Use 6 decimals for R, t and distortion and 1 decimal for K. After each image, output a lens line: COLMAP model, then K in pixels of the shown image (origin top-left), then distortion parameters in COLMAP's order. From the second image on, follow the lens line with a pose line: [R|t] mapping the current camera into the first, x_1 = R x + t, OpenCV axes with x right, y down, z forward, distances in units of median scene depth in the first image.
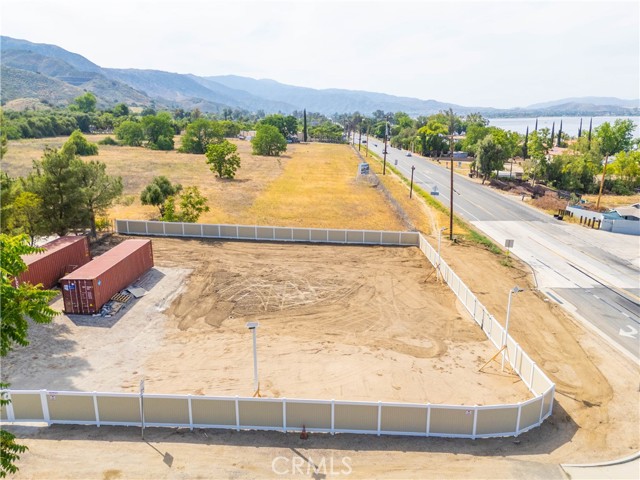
lens RADIAL K [[471.8, 0, 320.0], [0, 471.8, 240.0], [0, 0, 1]] dist [0.070265, -0.061354]
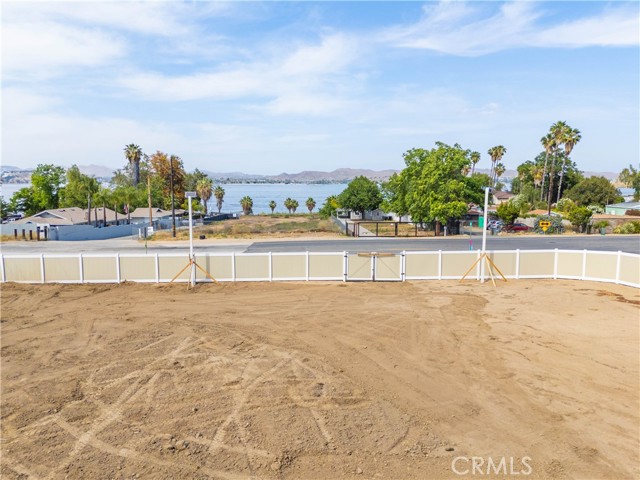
lens RADIAL K [[471.8, 0, 320.0], [0, 471.8, 240.0], [0, 0, 1]] dist [0.070265, -0.061354]
pose [[-0.011660, -0.113560, 0.993463, -0.368376], [0.253781, 0.960663, 0.112789, 0.005431], [-0.967191, 0.253437, 0.017618, 0.878439]]
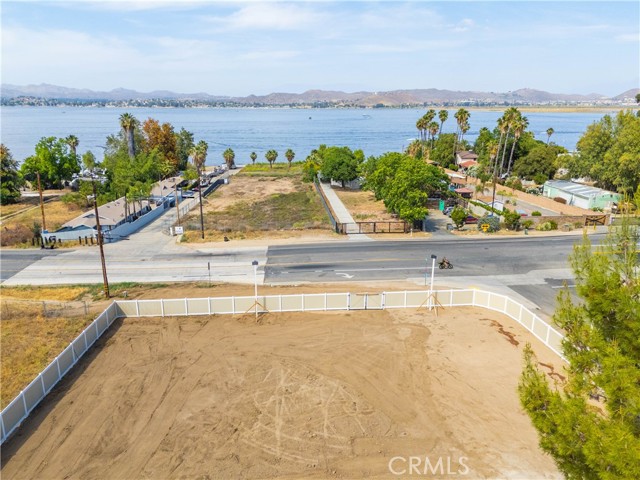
lens RADIAL K [[471.8, 0, 320.0], [0, 471.8, 240.0], [0, 0, 1]] dist [0.070265, -0.061354]
pose [[-0.073610, -0.267883, 0.960635, -0.714336], [0.250832, 0.927310, 0.277810, -0.323435], [-0.965228, 0.261408, -0.001066, 0.892934]]
